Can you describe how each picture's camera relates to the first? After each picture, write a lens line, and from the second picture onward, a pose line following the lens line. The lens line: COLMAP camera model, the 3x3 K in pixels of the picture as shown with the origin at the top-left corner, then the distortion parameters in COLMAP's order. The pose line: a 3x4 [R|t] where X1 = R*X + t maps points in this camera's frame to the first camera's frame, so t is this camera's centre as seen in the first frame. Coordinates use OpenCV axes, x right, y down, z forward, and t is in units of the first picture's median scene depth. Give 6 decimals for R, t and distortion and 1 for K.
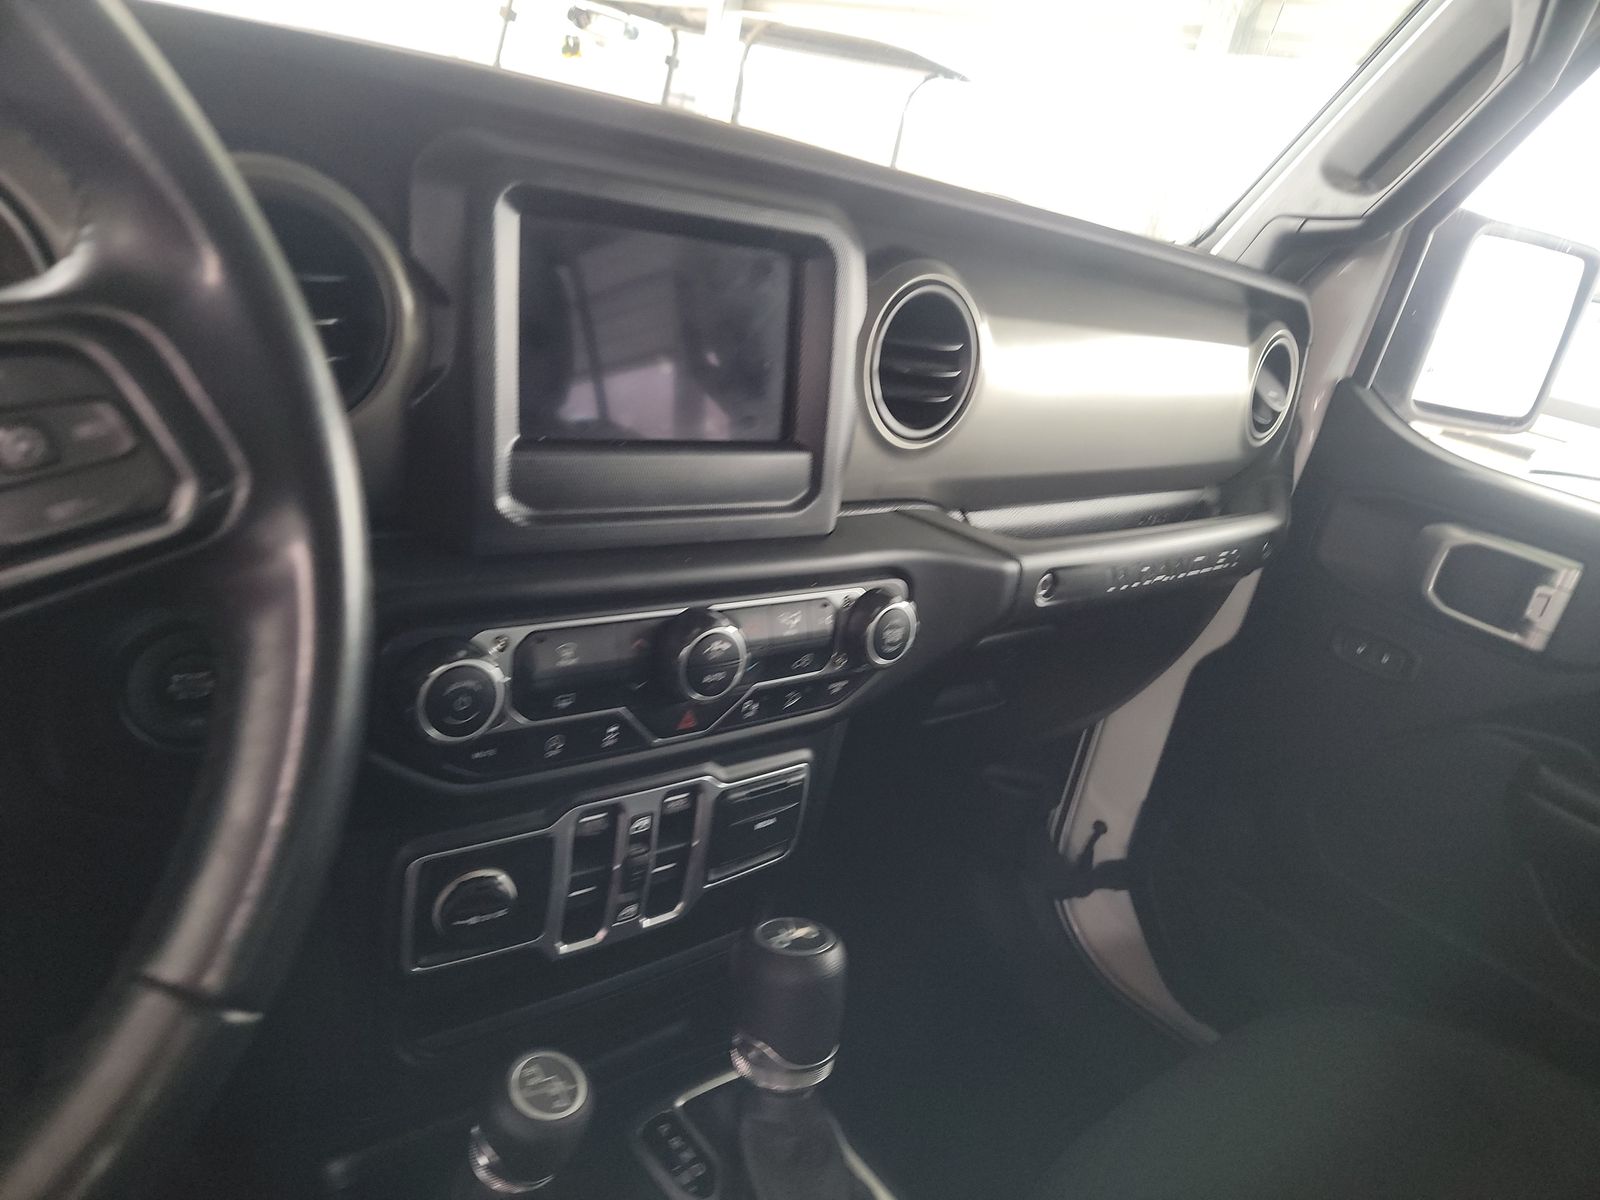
lens RADIAL K [[1120.3, 0, 811.4], [0, 1120.3, 611.7], [0, 0, 1]] dist [0.024497, -0.021938]
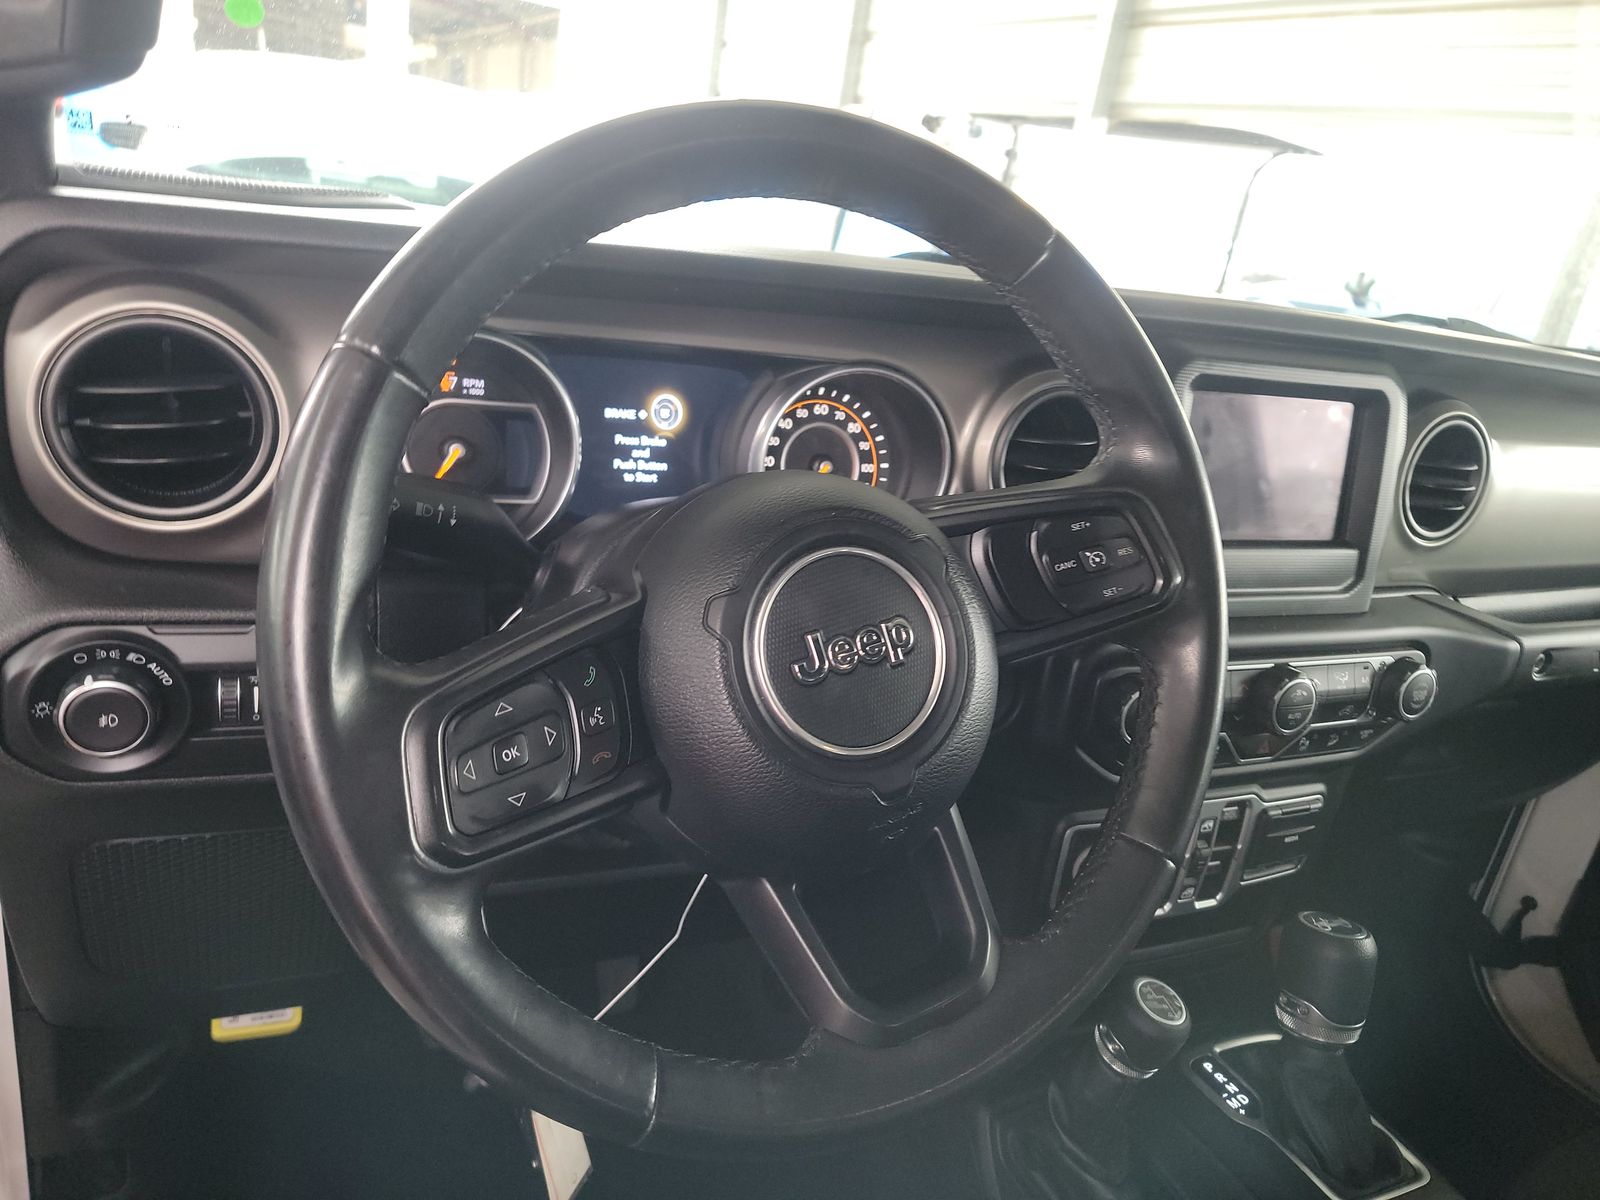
lens RADIAL K [[1120.3, 0, 789.6], [0, 1120.3, 608.8], [0, 0, 1]] dist [0.024497, -0.021938]
pose [[0.963207, 0.041769, -0.265495, -0.267426], [-0.057953, 0.996889, -0.053419, 0.032118], [0.262437, 0.066840, 0.962631, -0.396437]]
